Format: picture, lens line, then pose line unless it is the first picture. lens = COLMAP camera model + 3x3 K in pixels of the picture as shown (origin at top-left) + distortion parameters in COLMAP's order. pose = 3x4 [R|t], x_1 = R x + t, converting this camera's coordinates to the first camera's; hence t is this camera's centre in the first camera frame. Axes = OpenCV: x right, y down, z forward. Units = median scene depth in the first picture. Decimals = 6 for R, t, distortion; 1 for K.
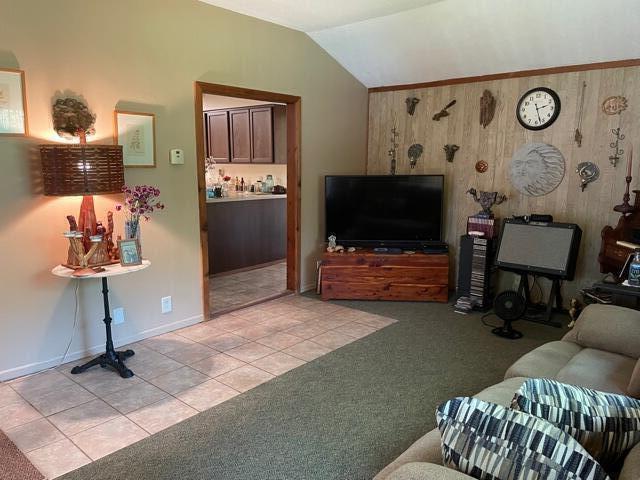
lens RADIAL K [[482.6, 0, 317.9], [0, 482.6, 238.8], [0, 0, 1]] dist [0.093292, -0.087928]
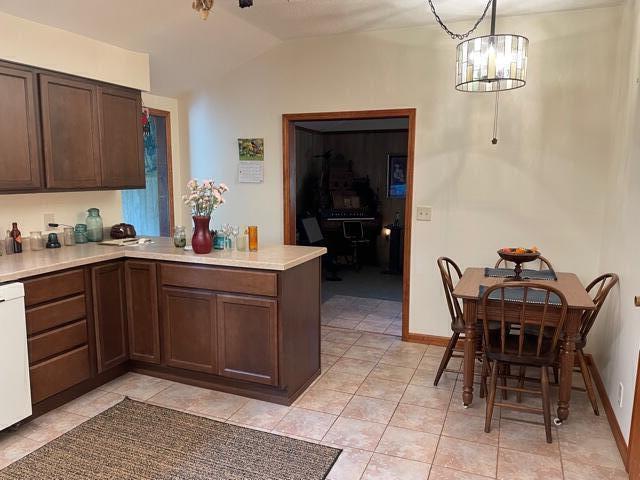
lens RADIAL K [[482.6, 0, 319.7], [0, 482.6, 240.6], [0, 0, 1]] dist [0.093292, -0.087928]
pose [[-0.336852, -0.135597, 0.931743, -1.048004], [0.142590, 0.970816, 0.192833, -0.247637], [-0.930698, 0.197813, -0.307686, 1.387280]]
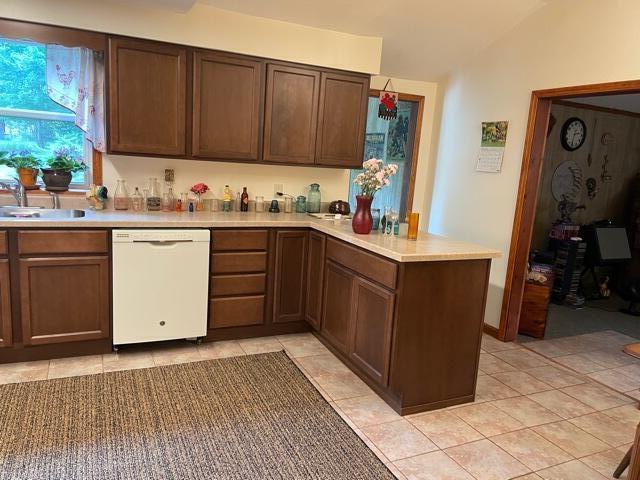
lens RADIAL K [[482.6, 0, 316.7], [0, 482.6, 242.2], [0, 0, 1]] dist [0.093292, -0.087928]
pose [[0.387450, -0.138762, 0.911388, -0.995417], [0.082996, 0.989843, 0.115423, -0.191173], [-0.918147, 0.030921, 0.395031, 1.116080]]
